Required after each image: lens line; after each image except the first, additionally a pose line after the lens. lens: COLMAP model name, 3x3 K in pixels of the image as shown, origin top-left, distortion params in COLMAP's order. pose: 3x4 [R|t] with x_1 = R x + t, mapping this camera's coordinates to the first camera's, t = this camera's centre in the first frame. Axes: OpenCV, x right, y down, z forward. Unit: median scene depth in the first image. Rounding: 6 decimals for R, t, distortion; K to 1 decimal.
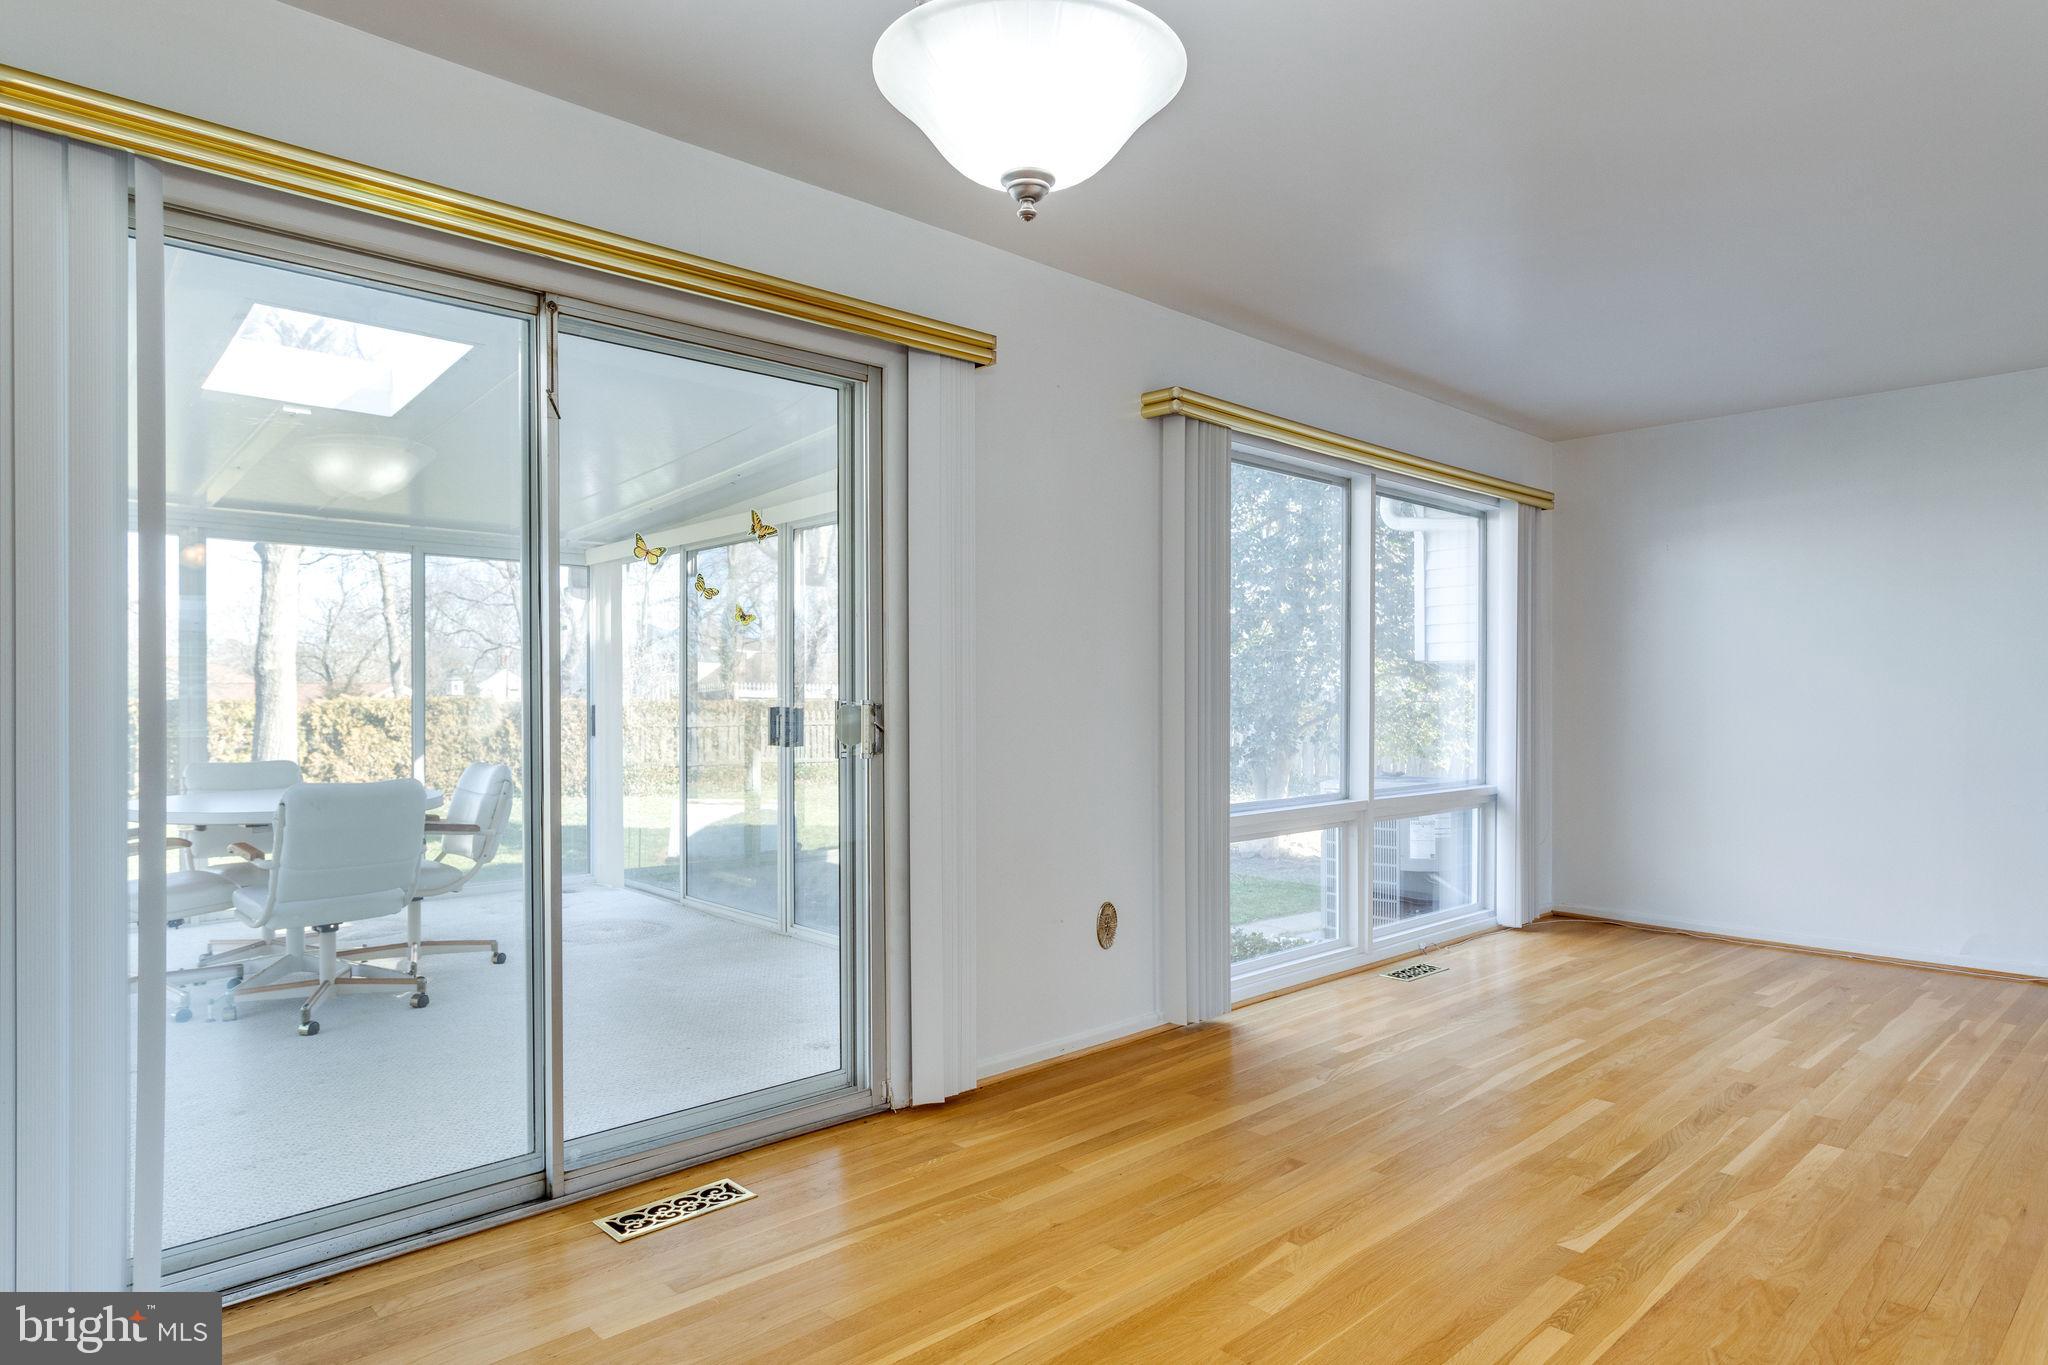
lens RADIAL K [[1178.9, 0, 1009.4], [0, 1178.9, 703.6], [0, 0, 1]] dist [-0.003935, 0.001056]
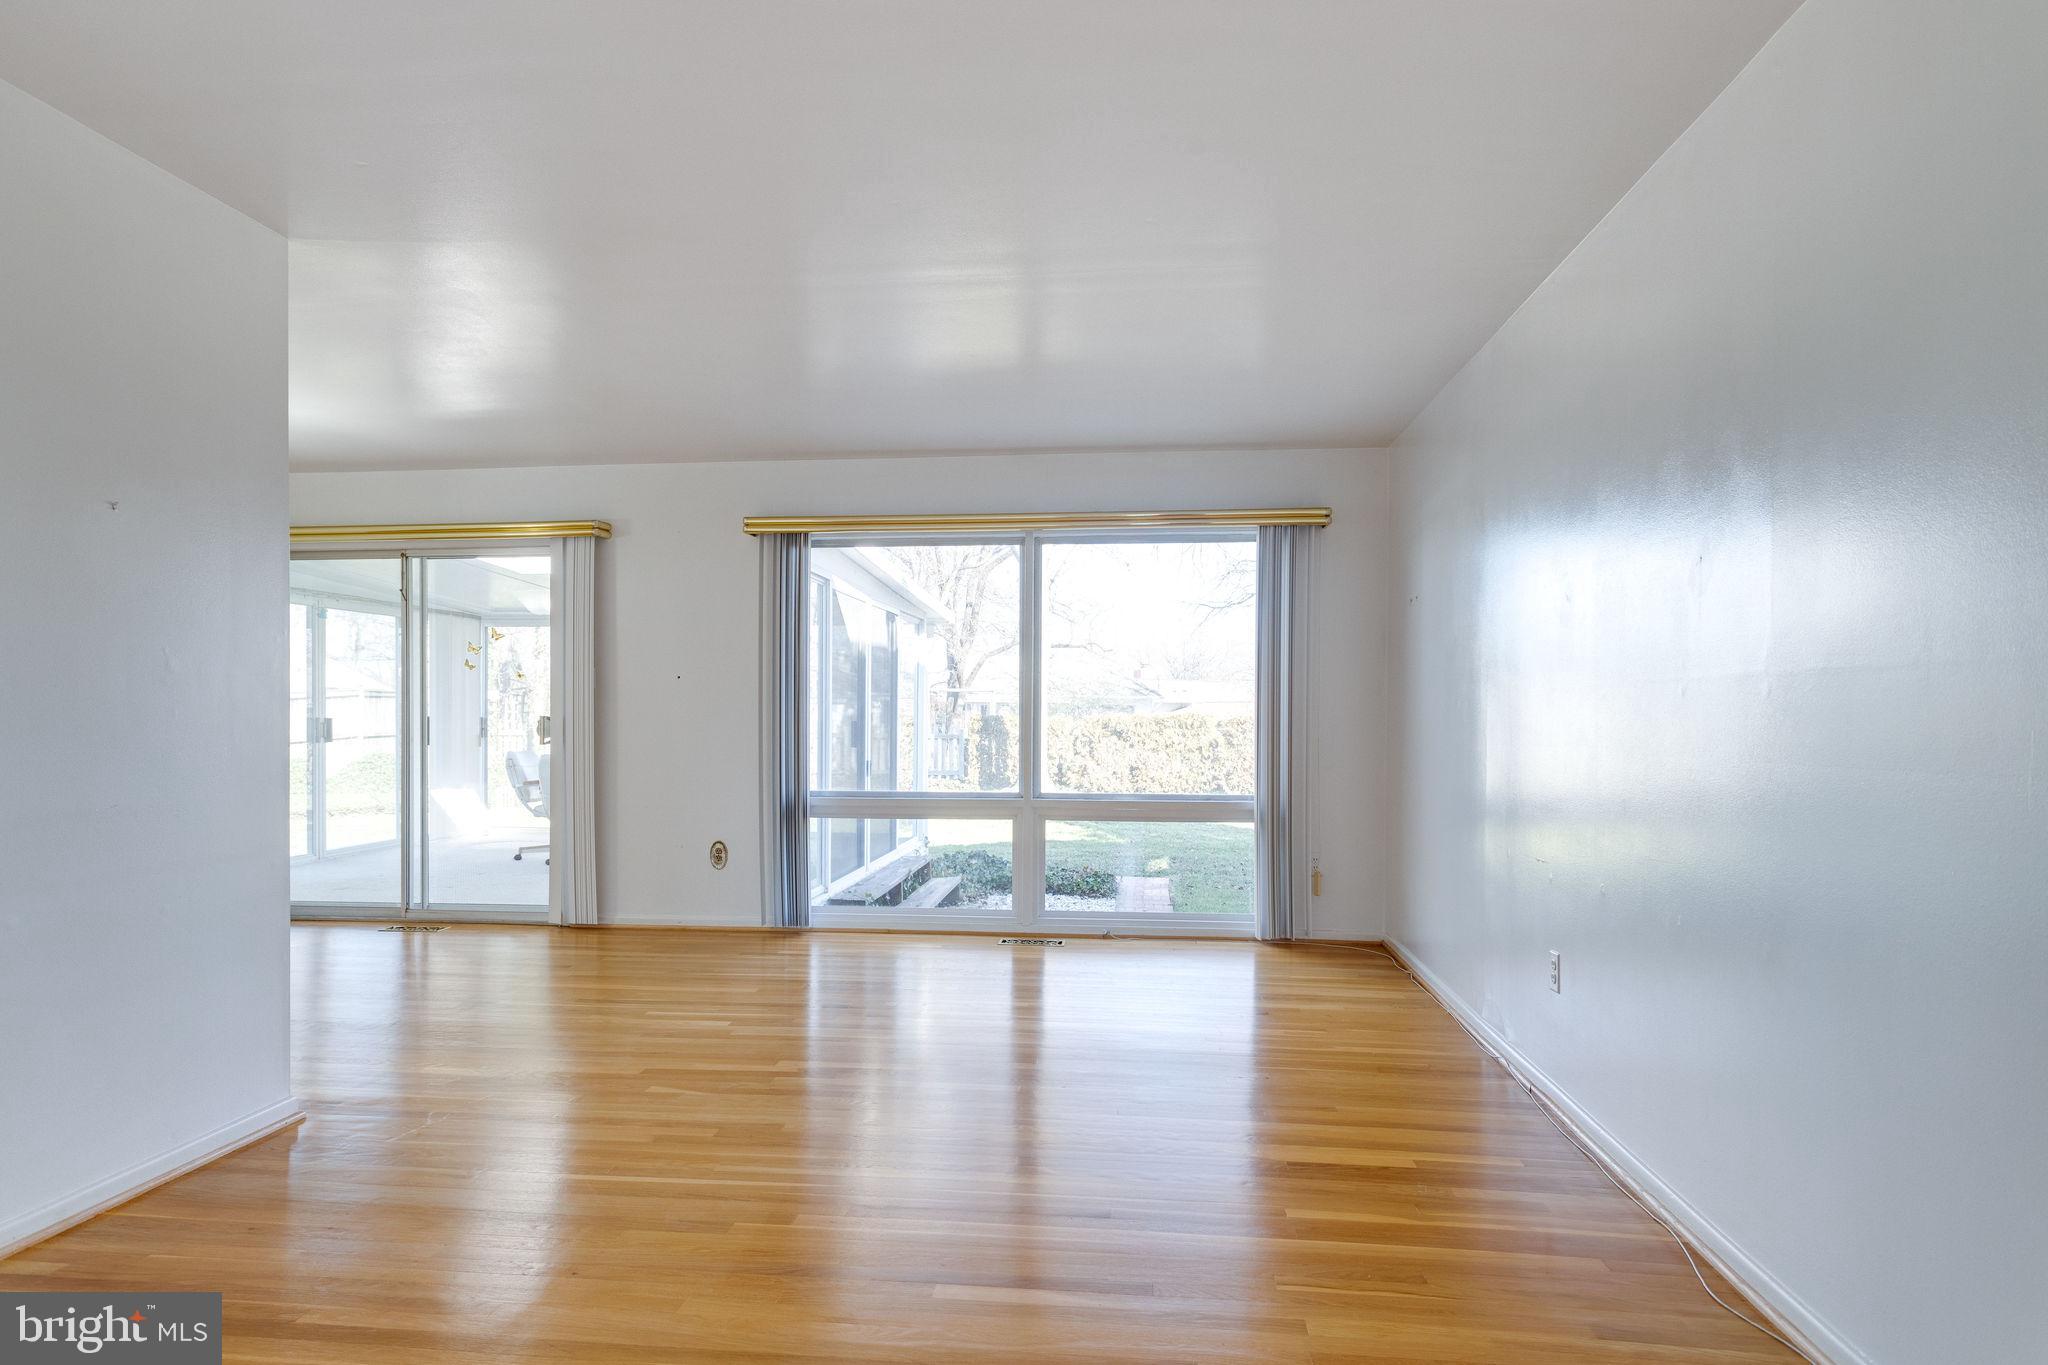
lens RADIAL K [[1194.2, 0, 1016.3], [0, 1194.2, 721.2], [0, 0, 1]] dist [-0.000978, 0.000184]
pose [[0.654287, 0.007163, -0.756212, 1.766033], [-0.007151, 0.999969, 0.003285, -0.004853], [0.756212, 0.003258, 0.654318, 0.257917]]
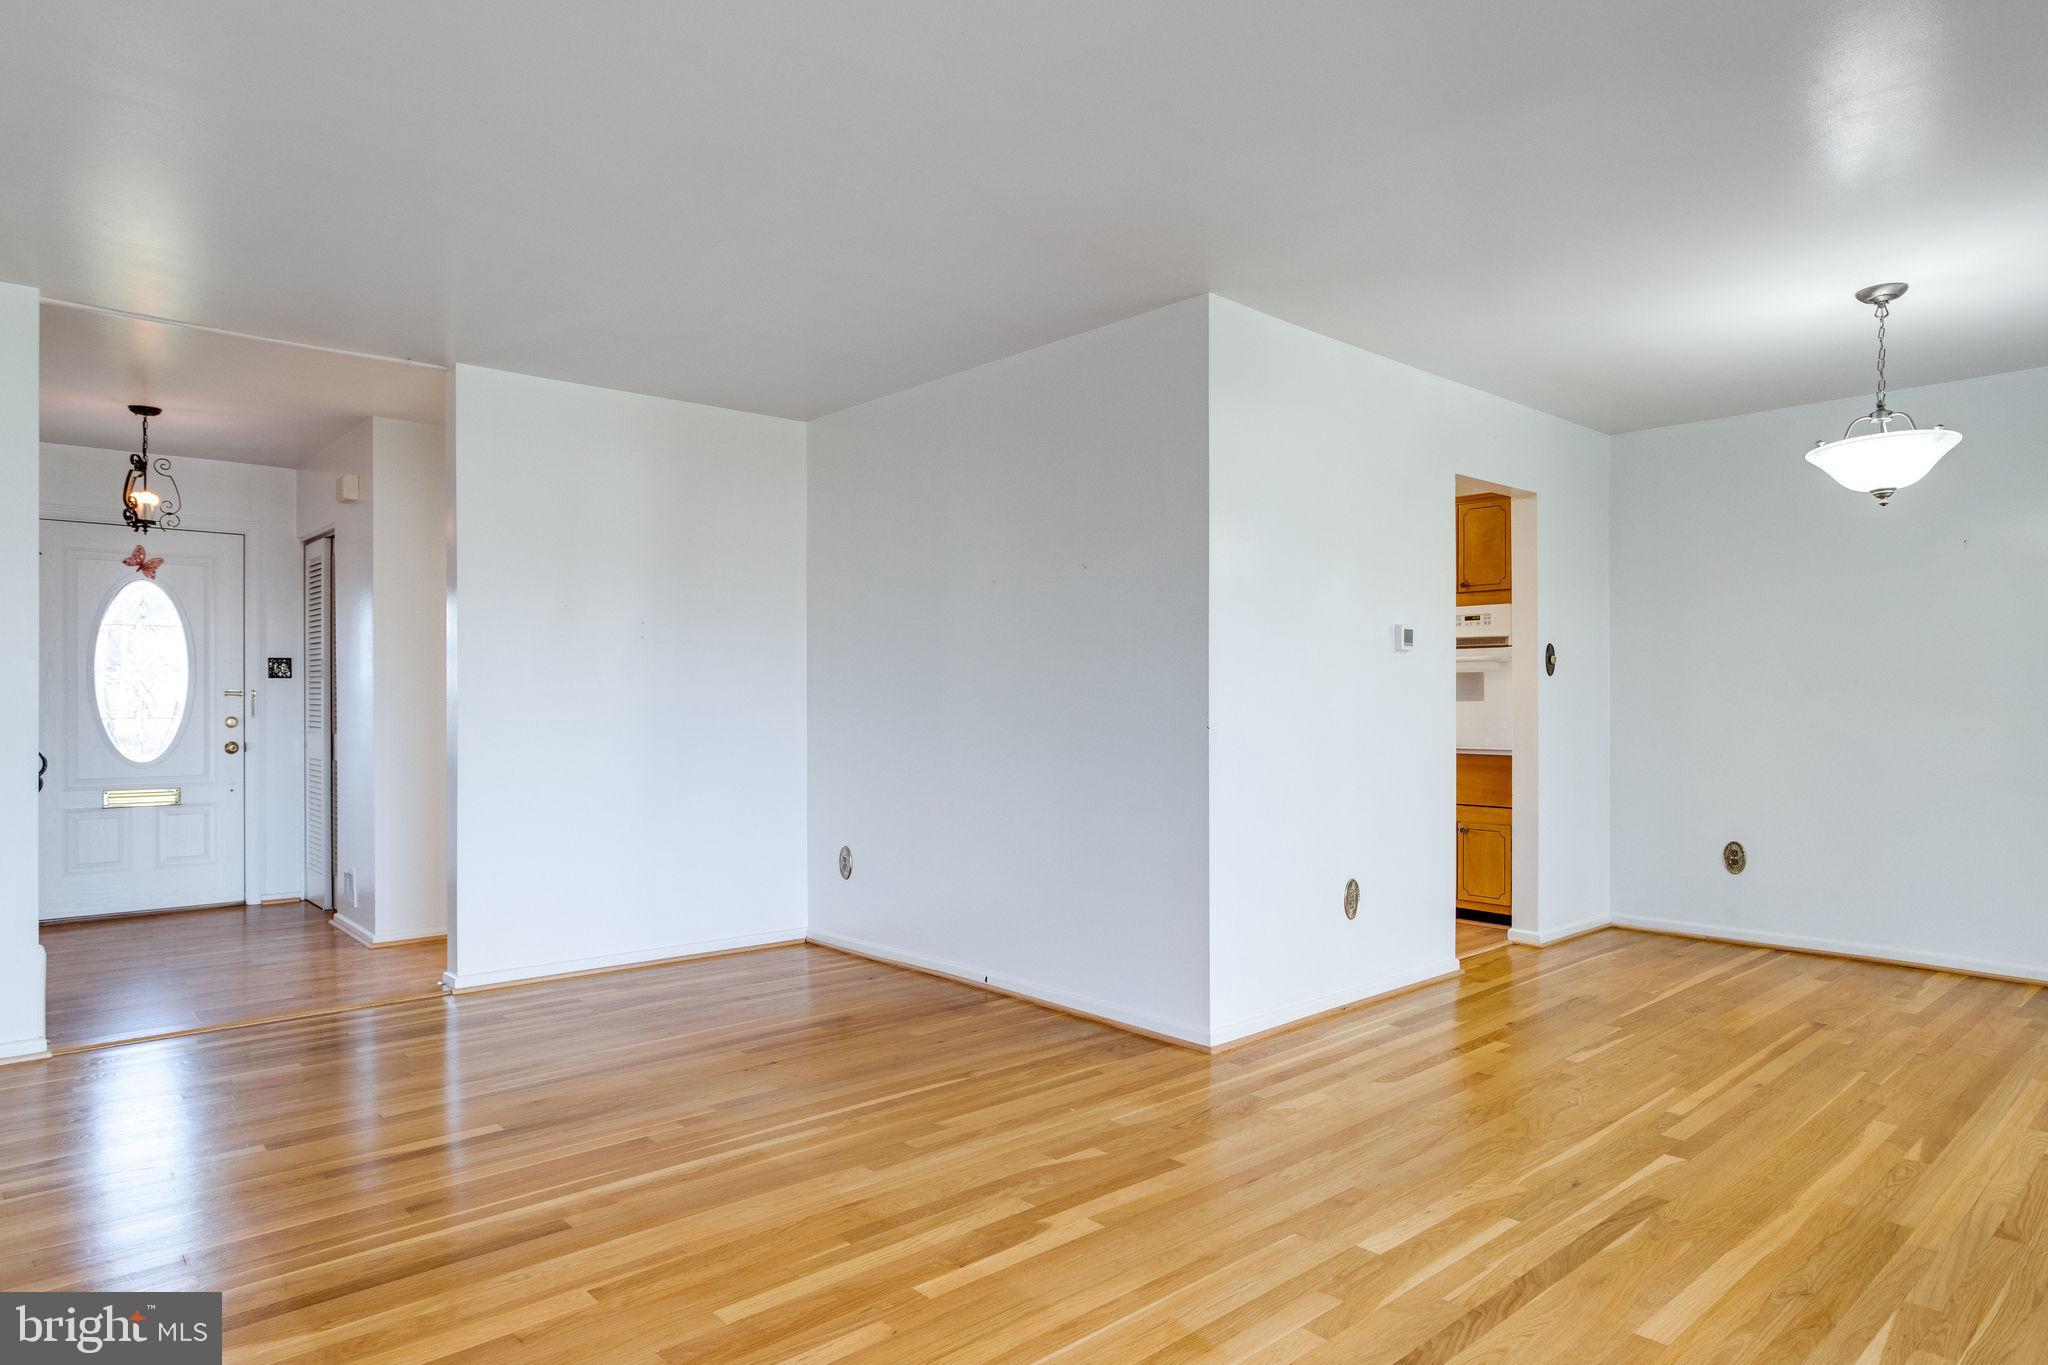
lens RADIAL K [[1178.9, 0, 1009.4], [0, 1178.9, 703.6], [0, 0, 1]] dist [-0.003935, 0.001056]
pose [[-0.999723, 0.003820, 0.023241, 0.800297], [0.003978, 0.999969, 0.006738, -0.010087], [-0.023214, 0.006829, -0.999707, 1.573104]]
